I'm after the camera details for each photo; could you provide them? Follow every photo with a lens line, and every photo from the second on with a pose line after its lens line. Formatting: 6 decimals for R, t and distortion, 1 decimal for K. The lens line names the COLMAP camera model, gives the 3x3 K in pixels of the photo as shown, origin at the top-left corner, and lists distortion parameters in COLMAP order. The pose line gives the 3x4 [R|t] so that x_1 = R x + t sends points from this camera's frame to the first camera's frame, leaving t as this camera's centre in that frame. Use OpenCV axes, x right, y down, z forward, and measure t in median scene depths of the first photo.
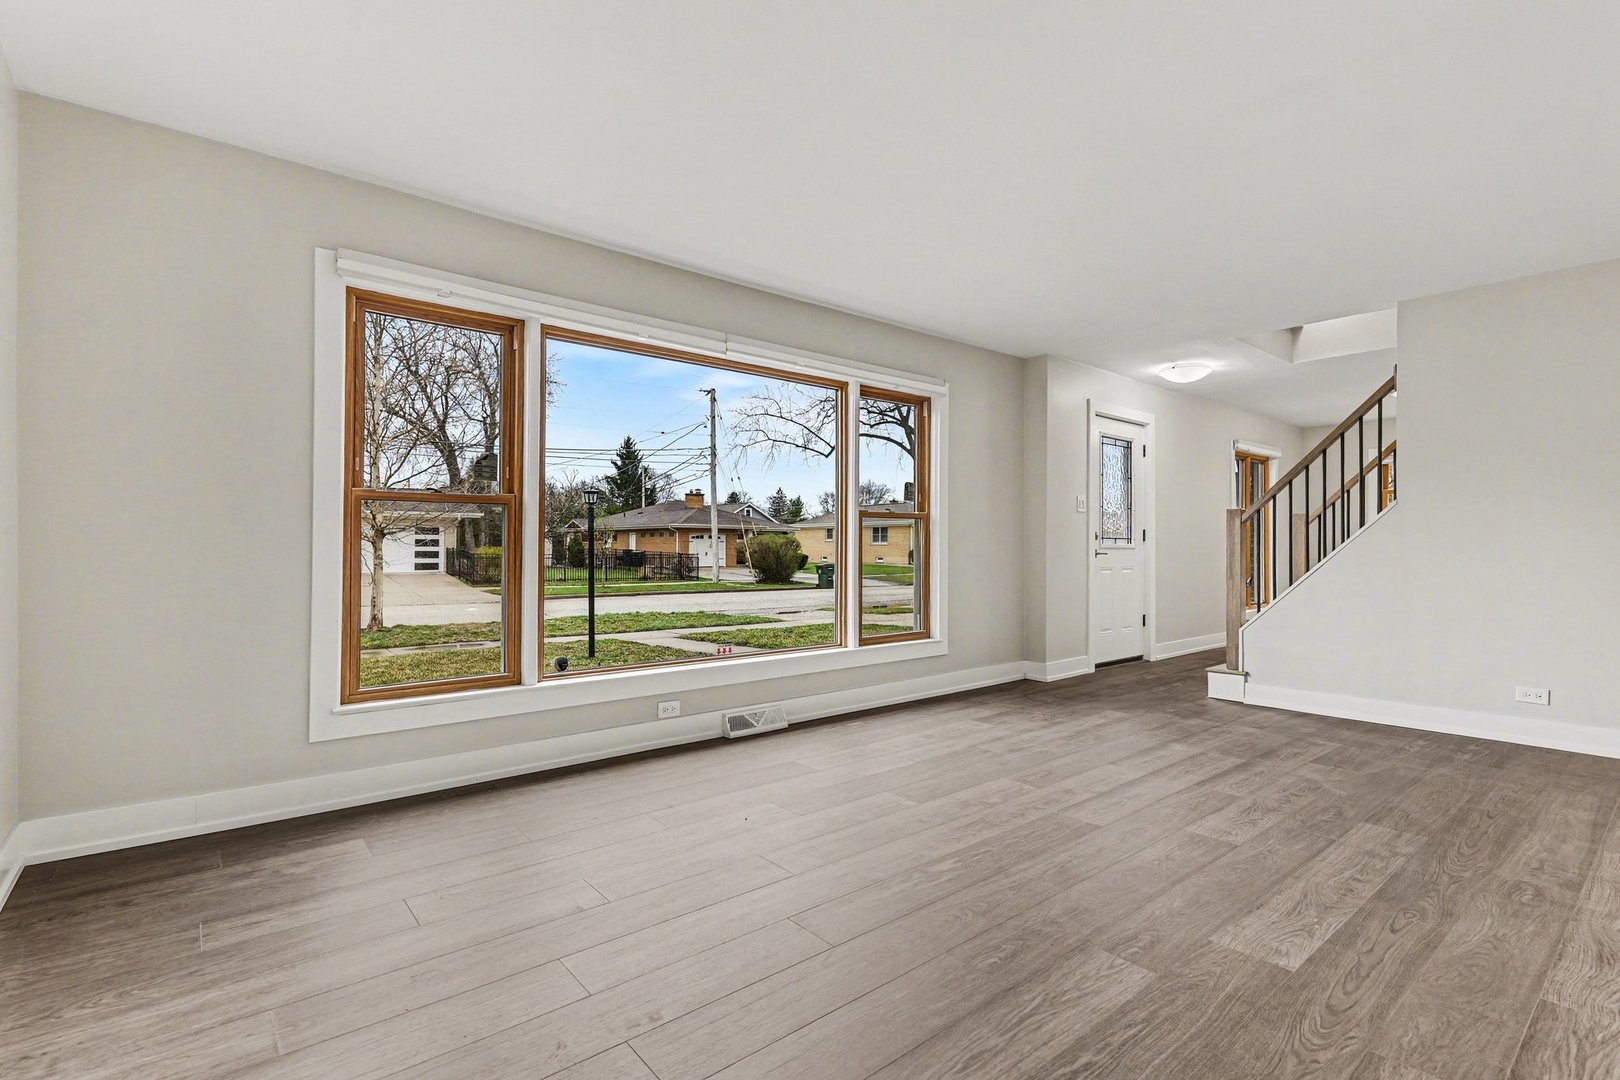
lens RADIAL K [[757.3, 0, 815.3], [0, 757.3, 536.5], [0, 0, 1]] dist [0.001021, -0.001467]
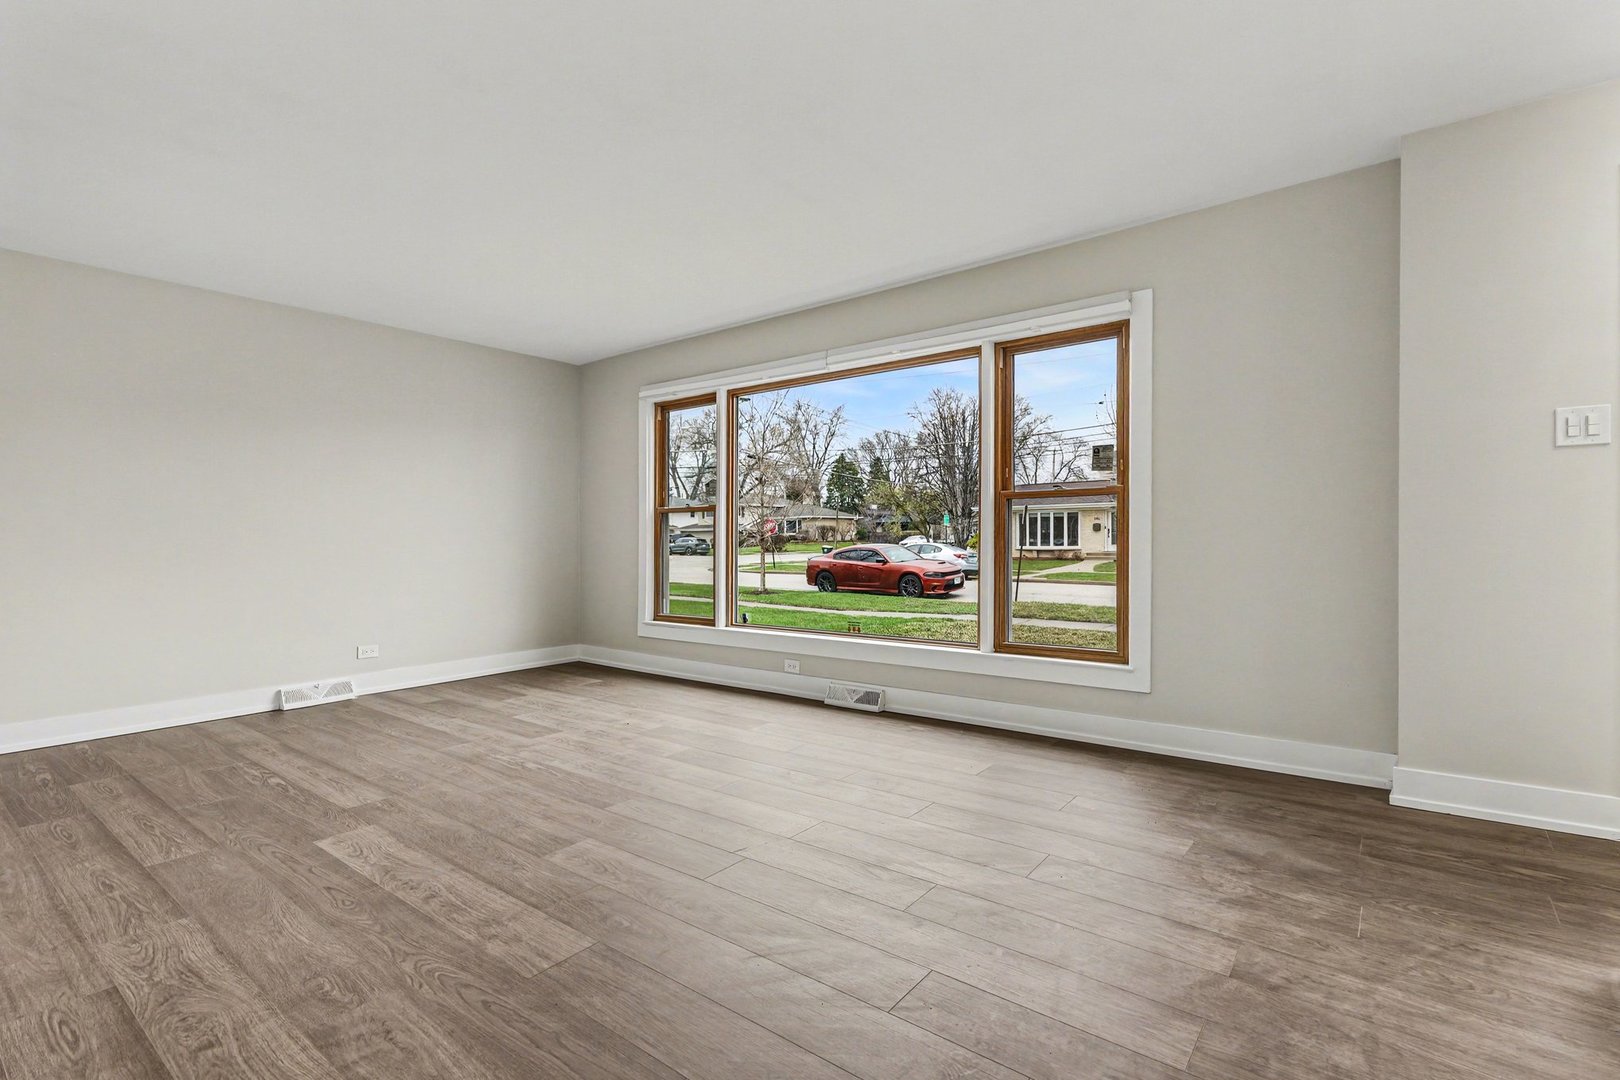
lens RADIAL K [[757.3, 0, 815.3], [0, 757.3, 536.5], [0, 0, 1]] dist [0.001021, -0.001467]
pose [[0.211319, -0.004302, -0.977408, 1.599510], [0.023505, 0.999723, 0.000682, 0.017960], [0.977135, -0.023118, 0.211362, 1.178437]]
